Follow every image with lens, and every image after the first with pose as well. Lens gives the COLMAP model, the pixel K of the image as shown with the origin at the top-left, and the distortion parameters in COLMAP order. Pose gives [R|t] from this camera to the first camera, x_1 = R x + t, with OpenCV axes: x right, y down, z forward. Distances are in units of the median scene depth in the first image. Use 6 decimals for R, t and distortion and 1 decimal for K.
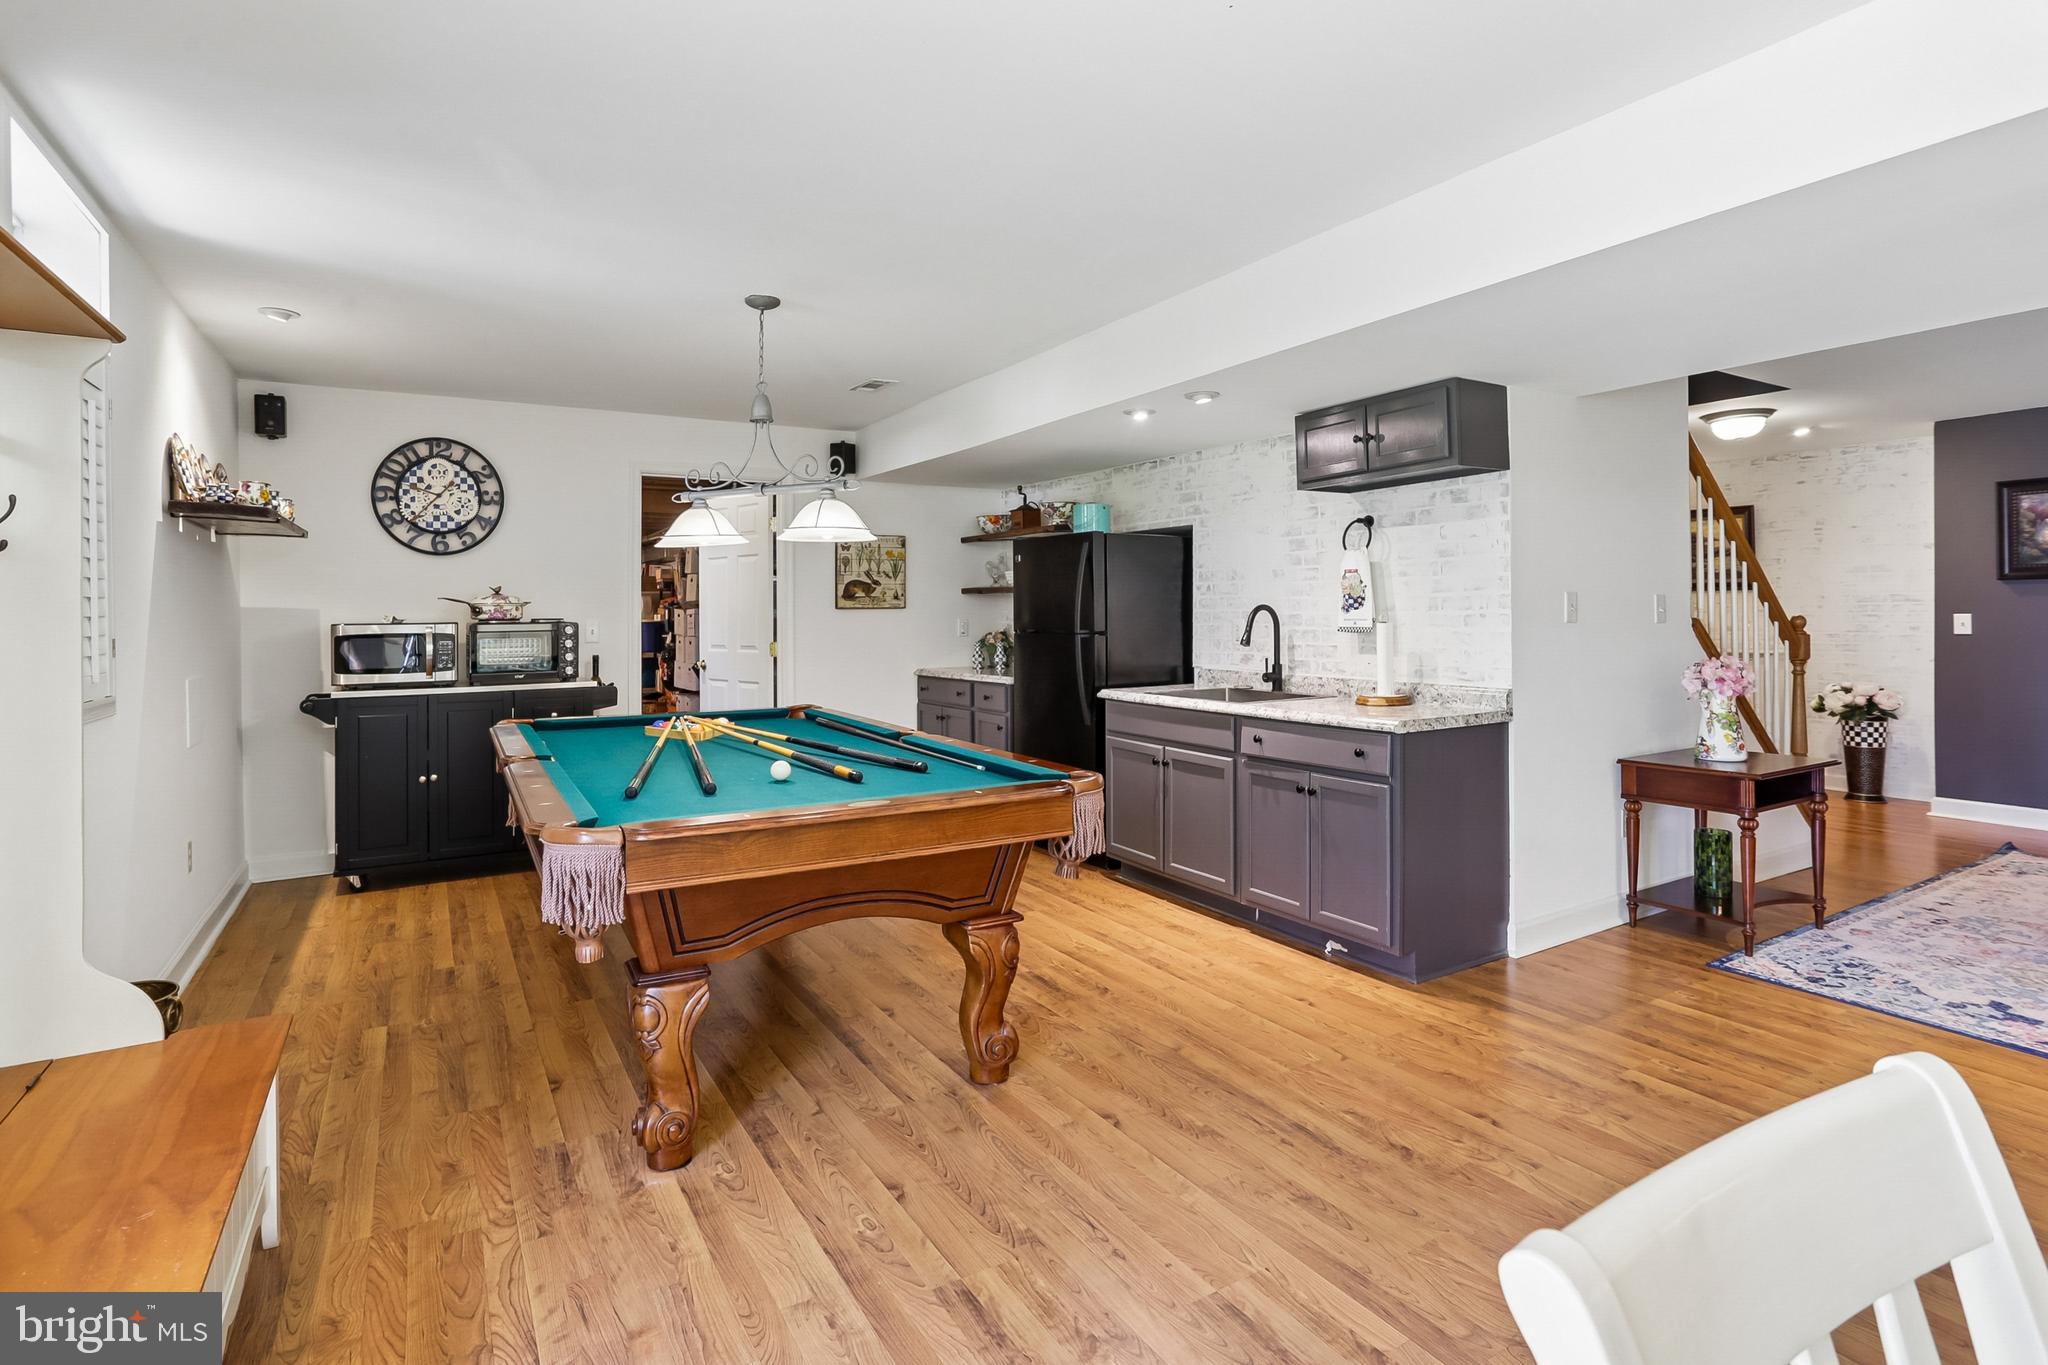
lens RADIAL K [[1010.6, 0, 1021.7], [0, 1010.6, 627.1], [0, 0, 1]] dist [-0.062366, 0.034999]
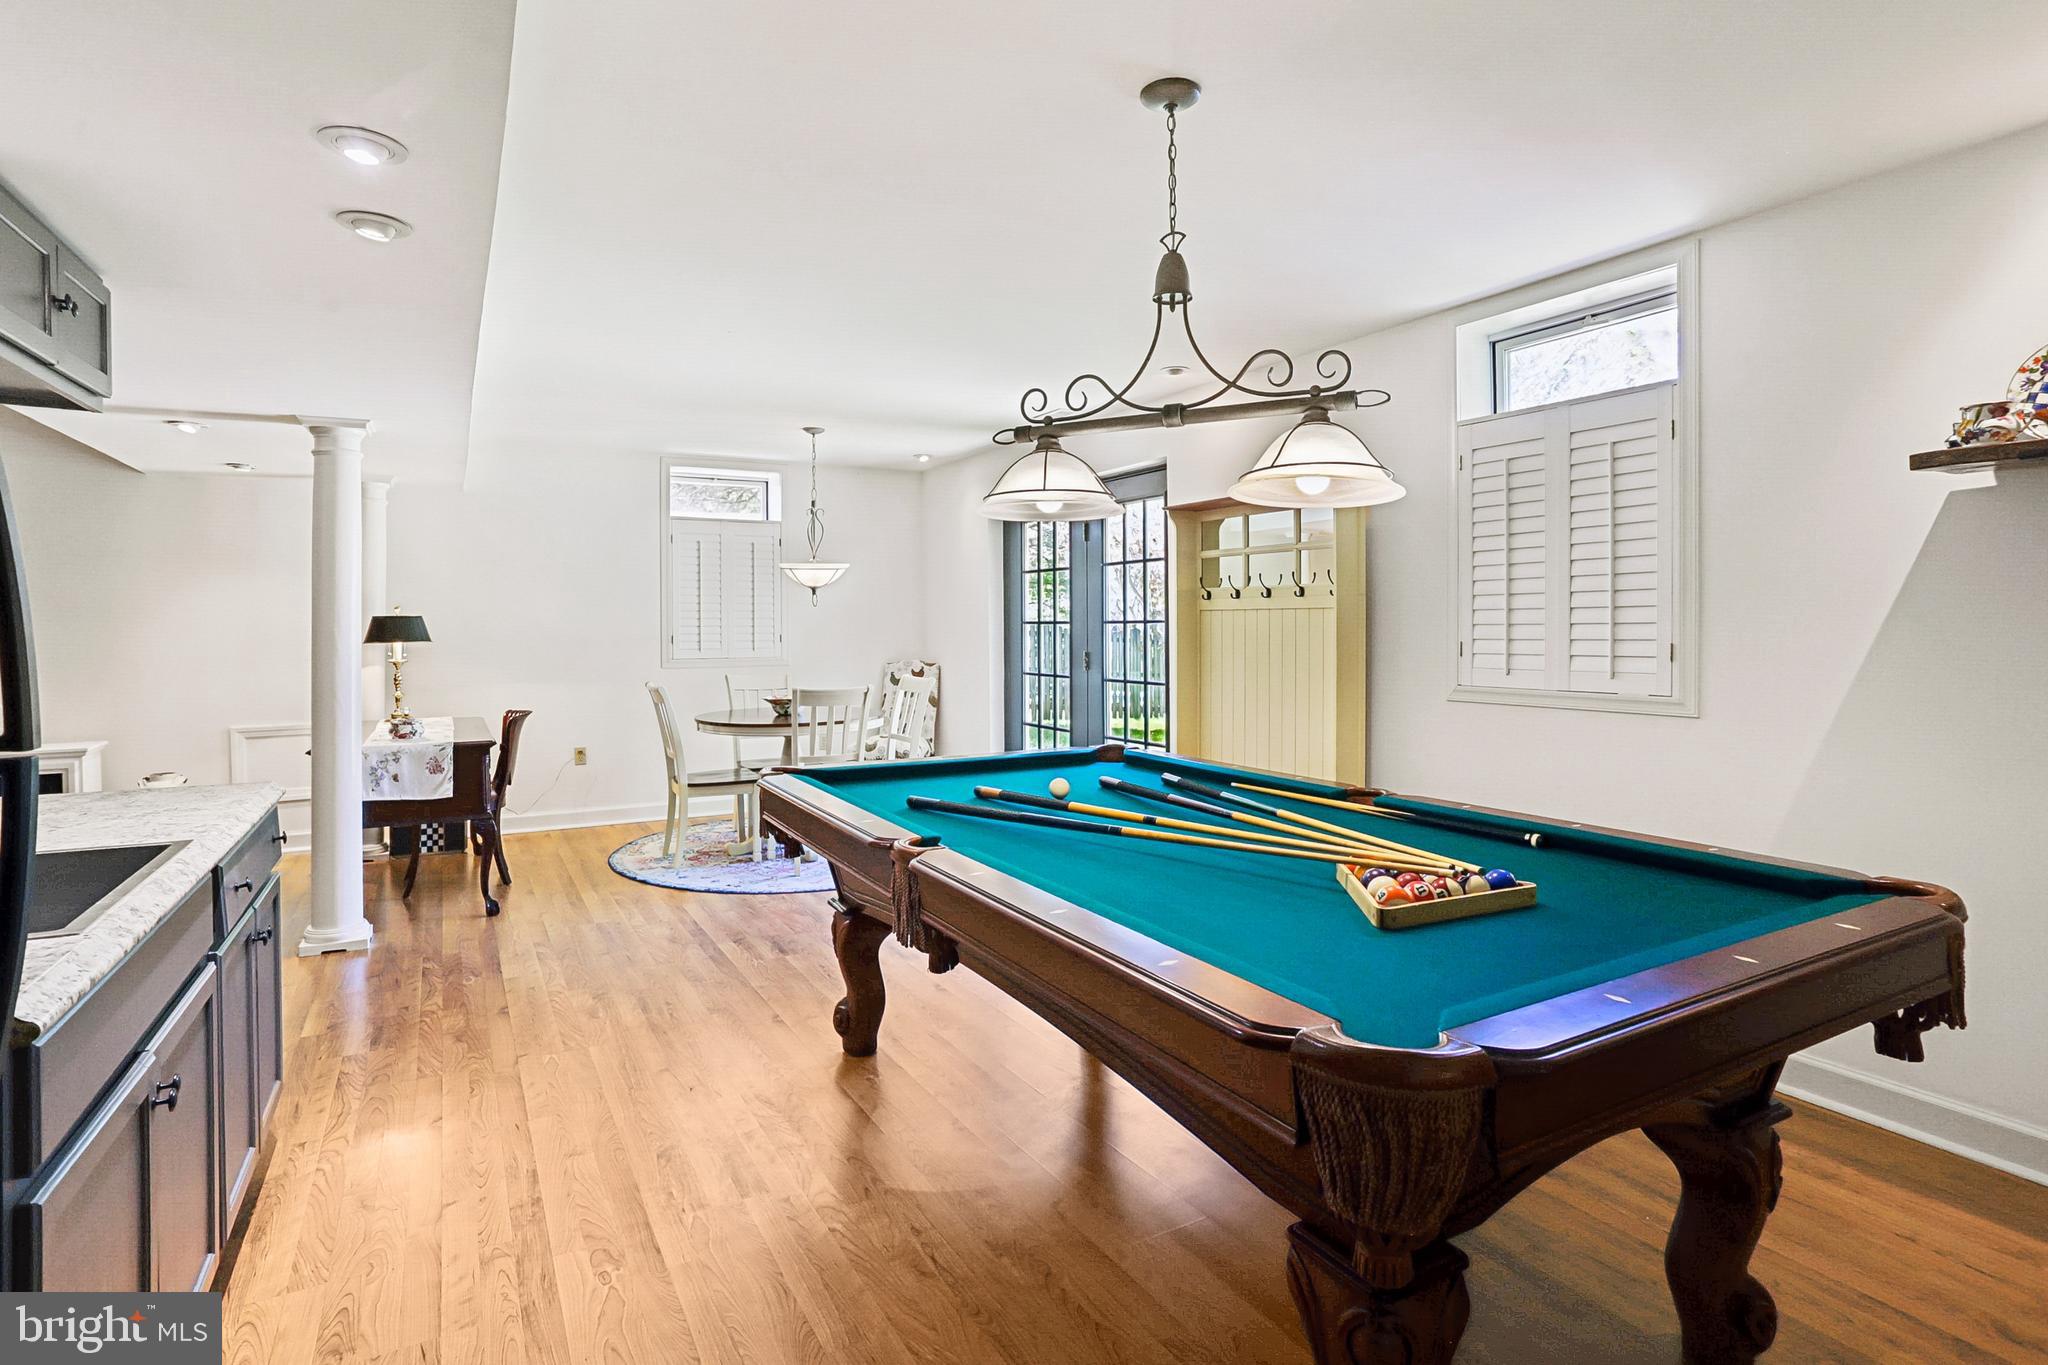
lens RADIAL K [[1010.6, 0, 1021.7], [0, 1010.6, 627.1], [0, 0, 1]] dist [-0.062366, 0.034999]
pose [[-0.999829, 0.010699, 0.015103, -0.243020], [0.010859, 0.999886, 0.010533, -0.028377], [-0.014988, 0.010695, -0.999830, 2.192554]]
